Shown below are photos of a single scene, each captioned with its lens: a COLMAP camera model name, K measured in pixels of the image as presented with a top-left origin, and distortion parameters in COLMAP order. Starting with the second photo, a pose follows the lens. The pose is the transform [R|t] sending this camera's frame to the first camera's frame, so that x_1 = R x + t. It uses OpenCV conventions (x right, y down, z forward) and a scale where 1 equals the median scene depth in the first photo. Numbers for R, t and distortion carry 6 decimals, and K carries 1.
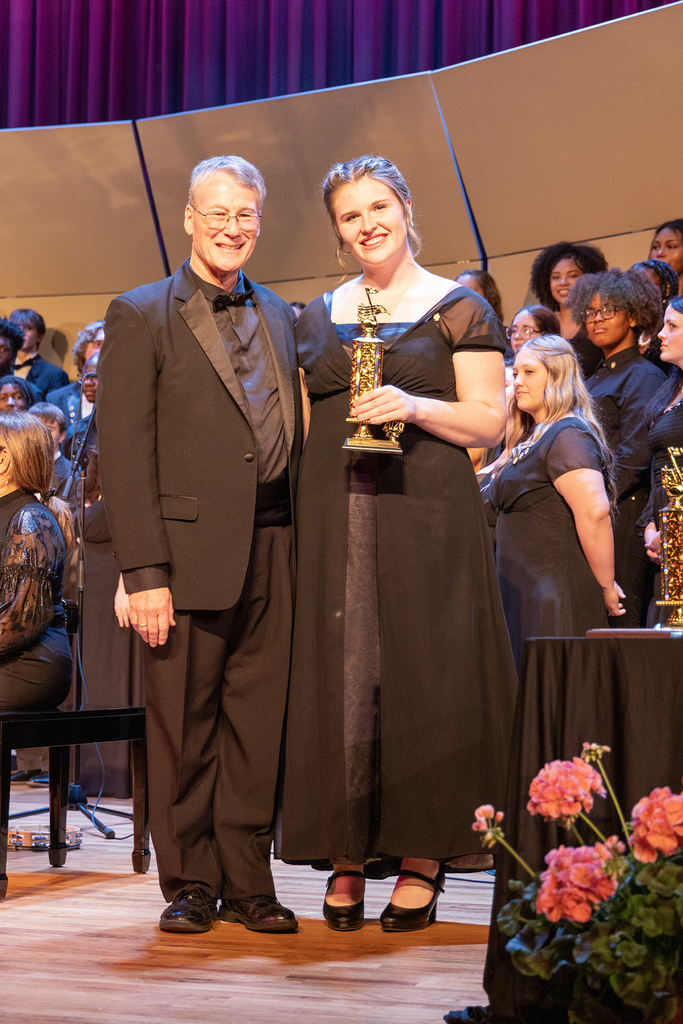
lens RADIAL K [[2074.6, 0, 338.7], [0, 2074.6, 578.7], [0, 0, 1]] dist [0.054729, 0.107131]
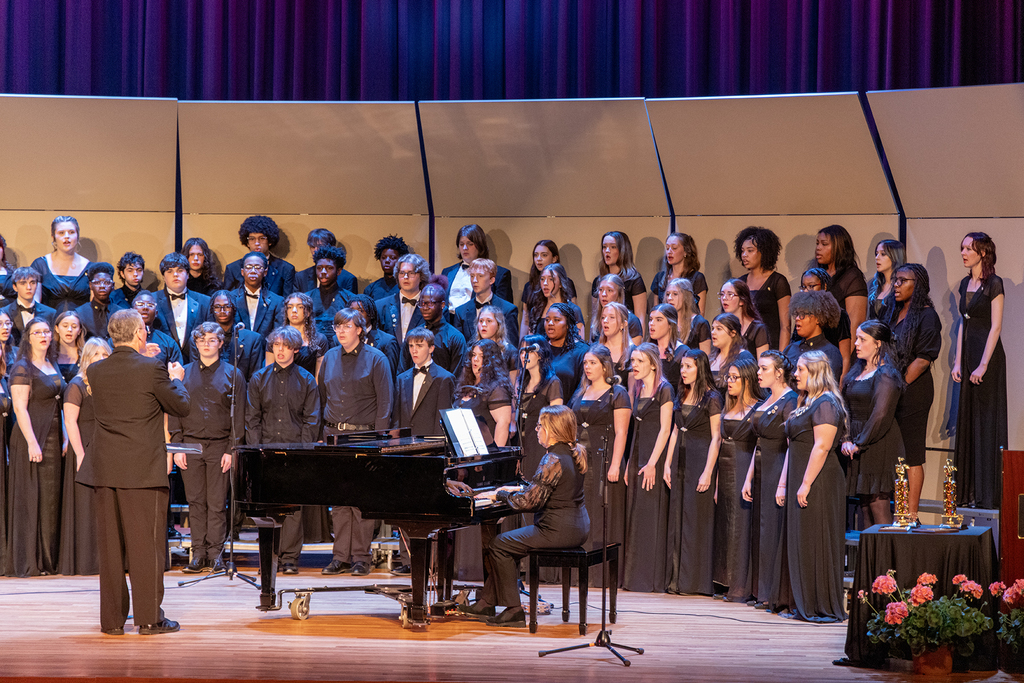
lens RADIAL K [[2959.2, 0, 512.0], [0, 2959.2, 341.5], [0, 0, 1]] dist [0.082221, -0.627352]
pose [[0.988725, 0.001161, 0.149737, -1.135983], [-0.005799, 0.999517, 0.030544, -0.406169], [-0.149629, -0.031068, 0.988254, -3.386439]]
